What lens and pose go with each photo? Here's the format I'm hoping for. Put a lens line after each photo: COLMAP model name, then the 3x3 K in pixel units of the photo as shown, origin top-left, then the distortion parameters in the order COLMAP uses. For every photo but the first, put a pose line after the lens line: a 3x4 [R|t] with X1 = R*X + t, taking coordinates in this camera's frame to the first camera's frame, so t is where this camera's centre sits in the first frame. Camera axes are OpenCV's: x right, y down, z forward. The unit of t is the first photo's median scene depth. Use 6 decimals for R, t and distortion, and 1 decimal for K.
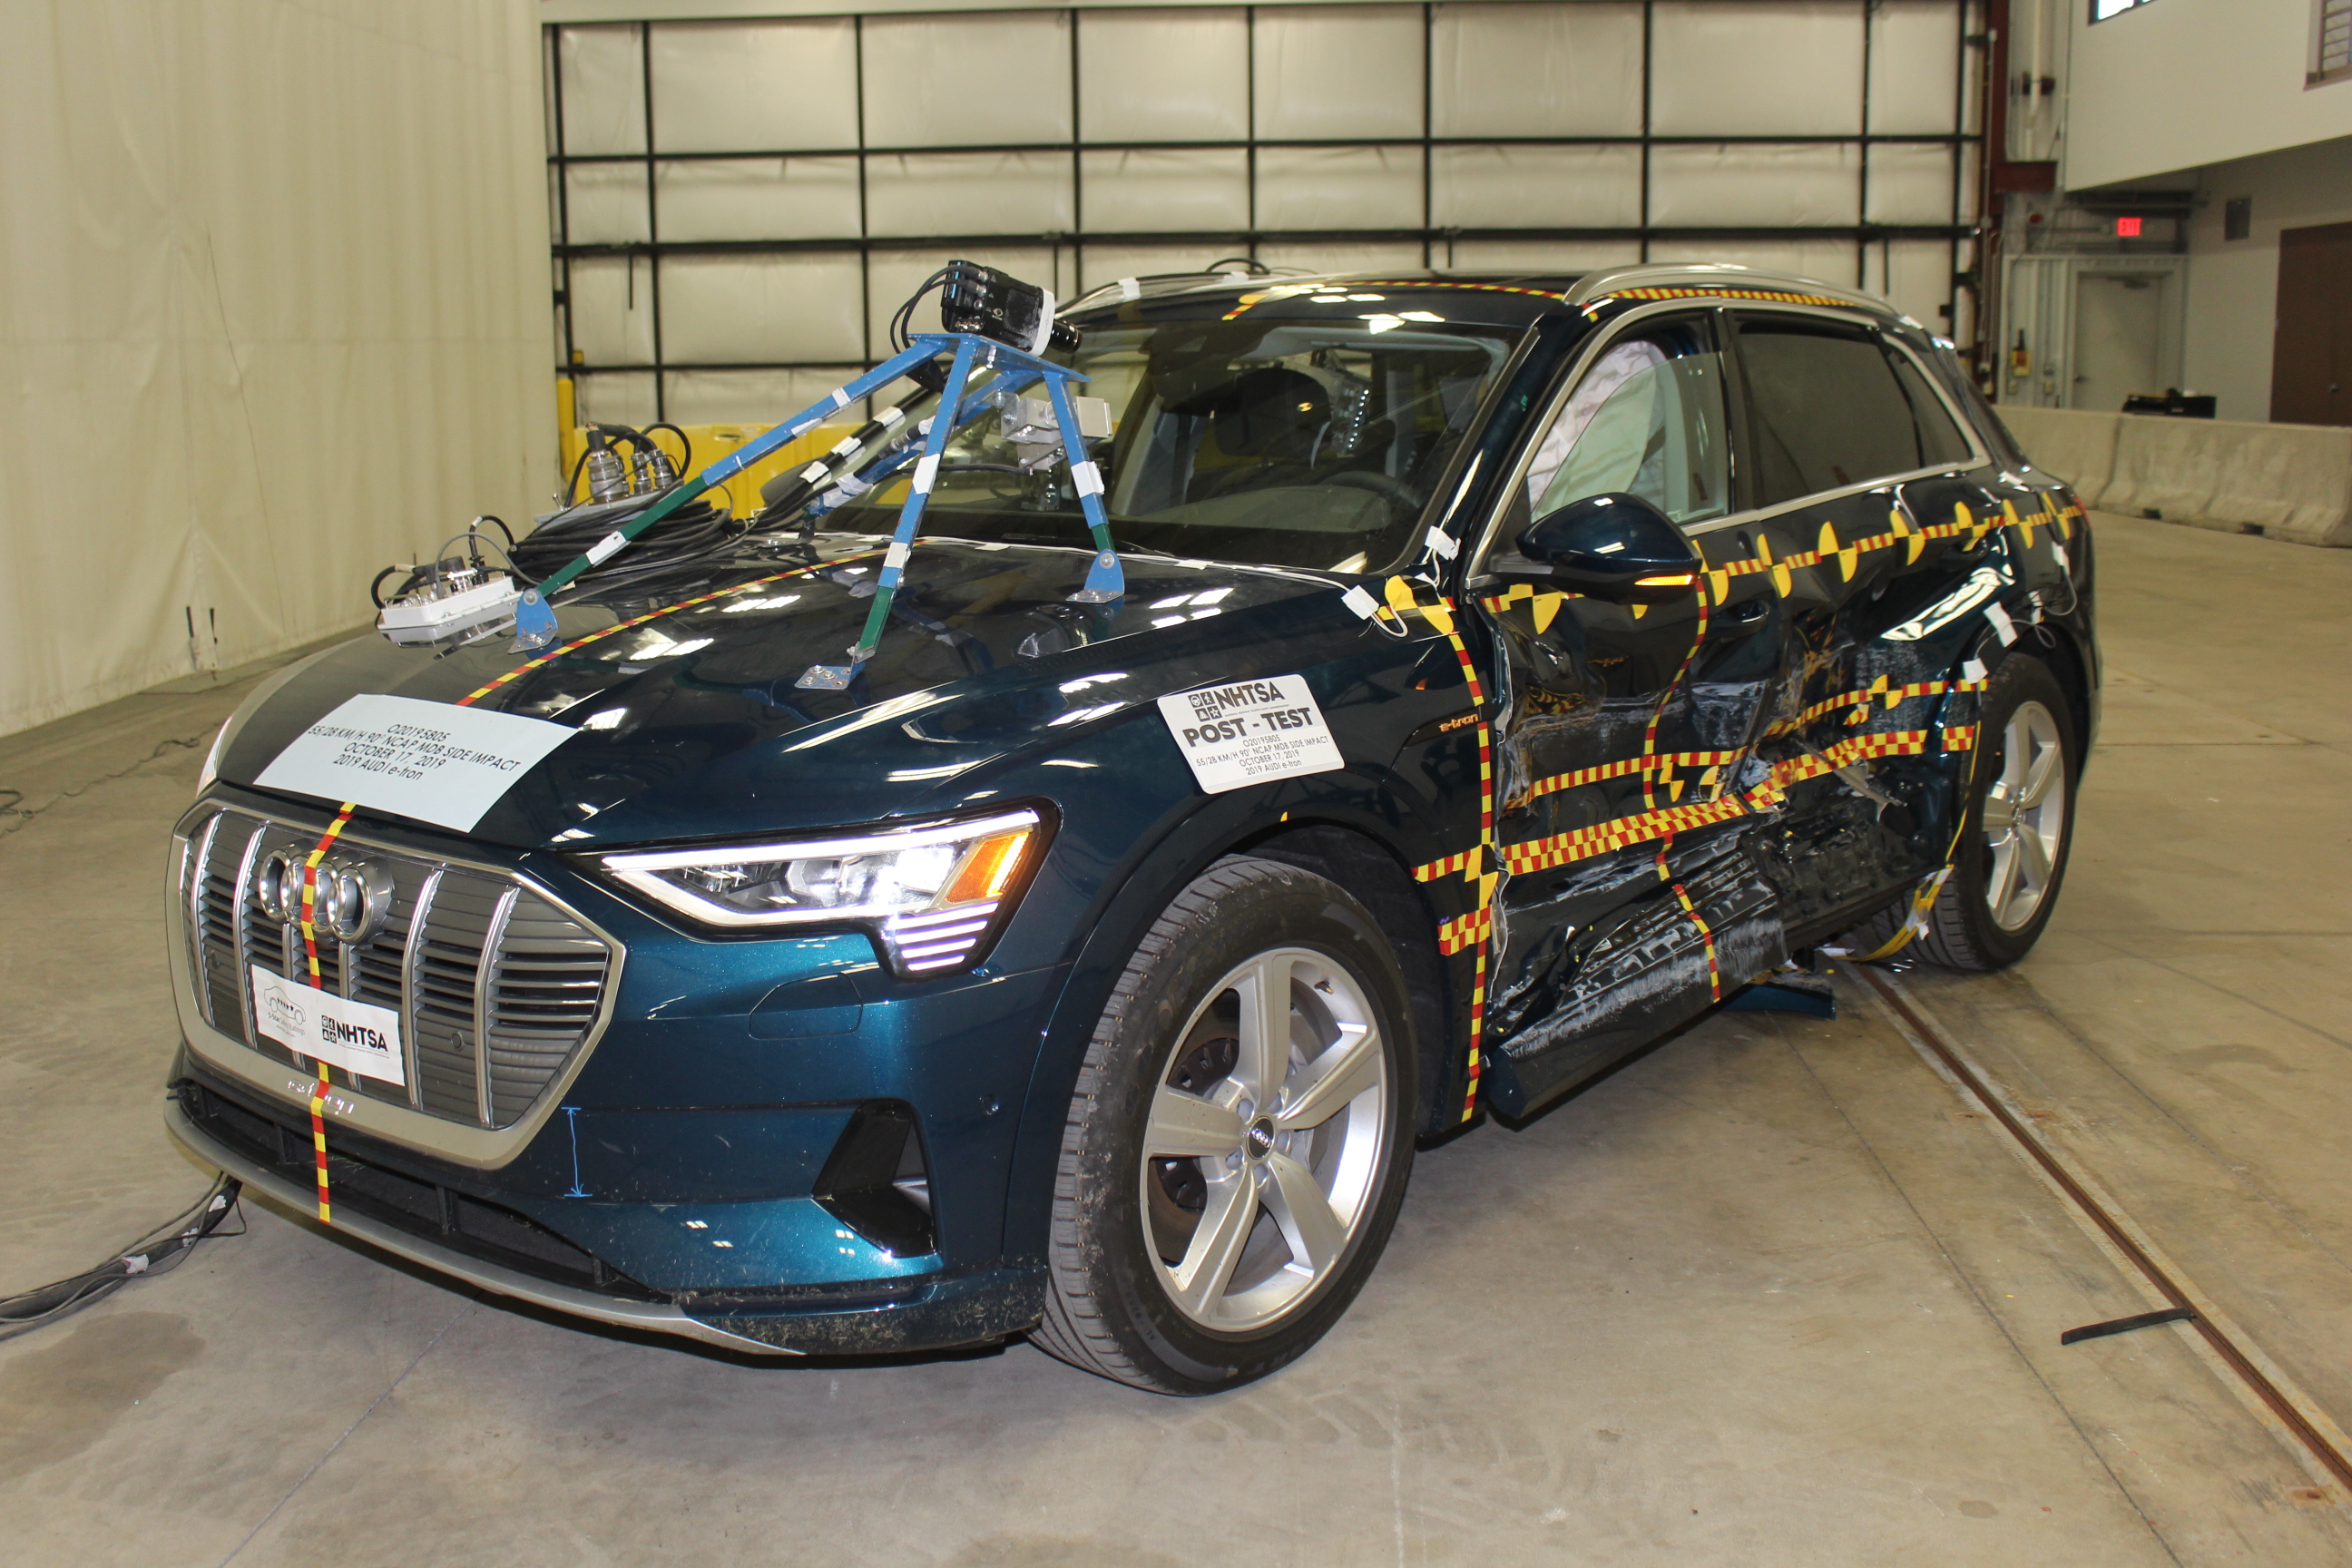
lens RADIAL K [[2400.0, 0, 1176.0], [0, 2400.0, 784.0], [0, 0, 1]] dist [-0.157320, 0.212107]
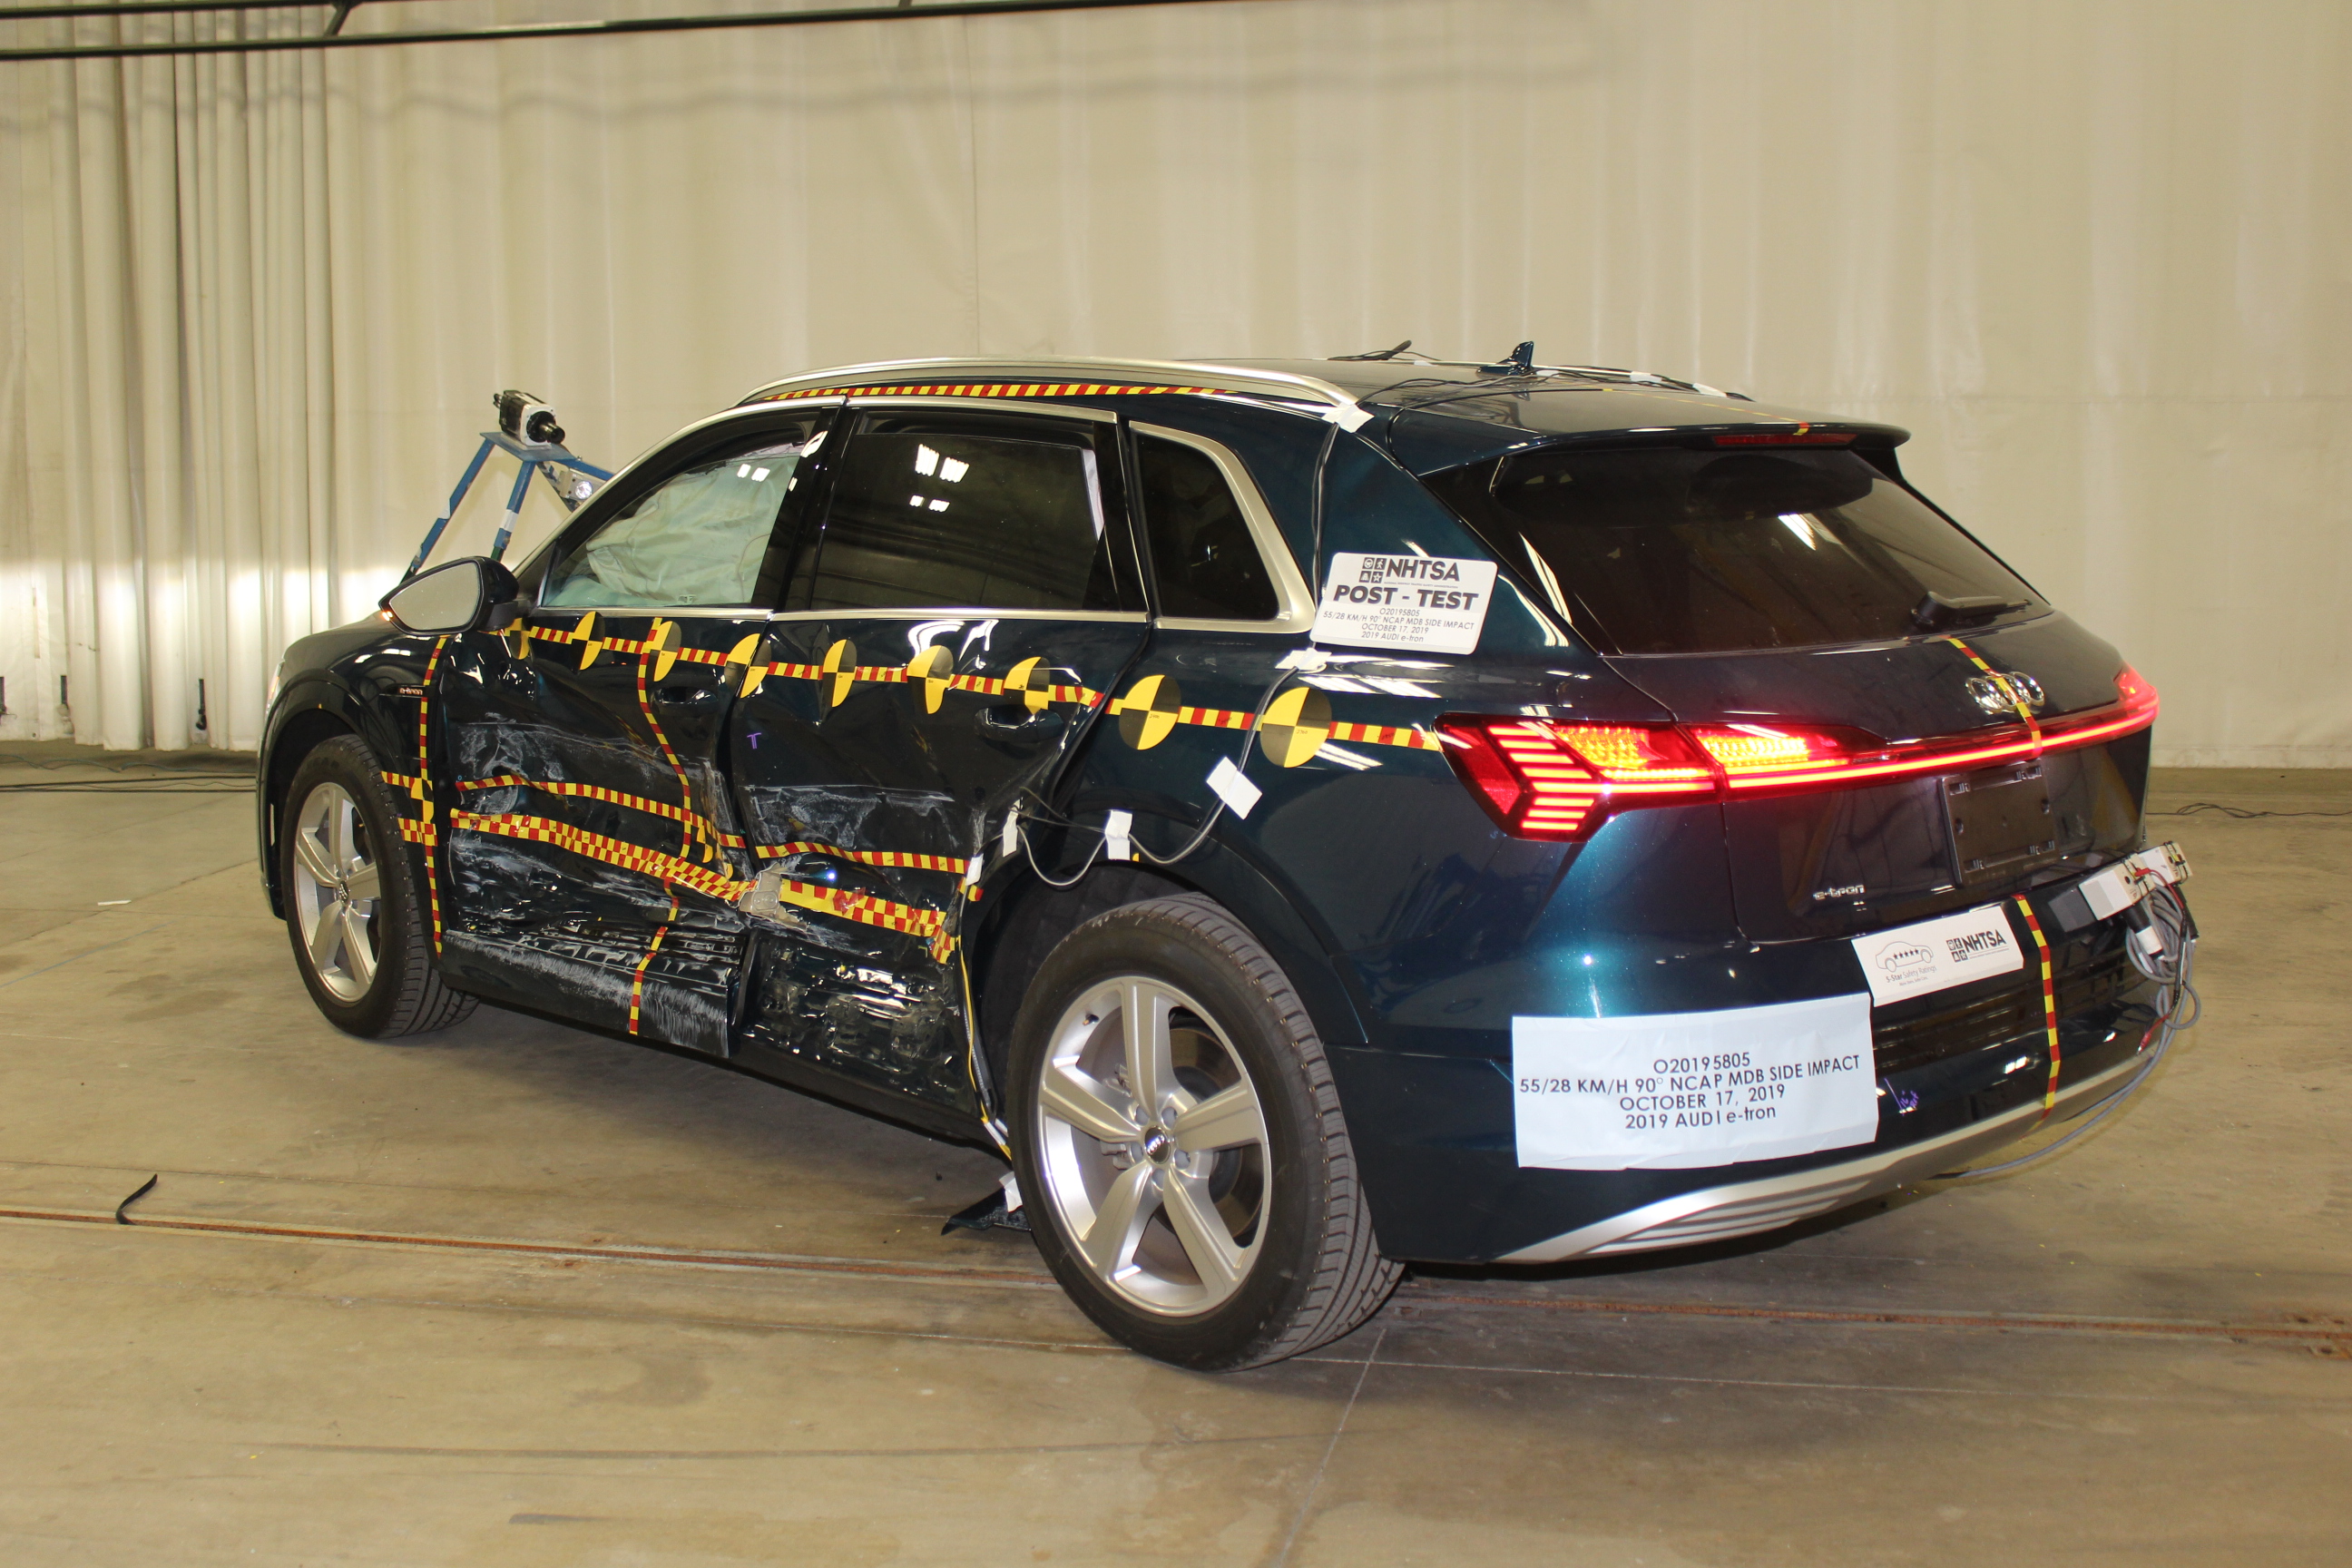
lens RADIAL K [[2592.6, 0, 948.5], [0, 2592.6, 780.6], [0, 0, 1]] dist [-0.016628, -0.013051]
pose [[-0.210508, 0.150046, -0.966009, 1.070487], [-0.162305, 0.969073, 0.185891, -0.216105], [0.964025, 0.195919, -0.179644, 1.061647]]
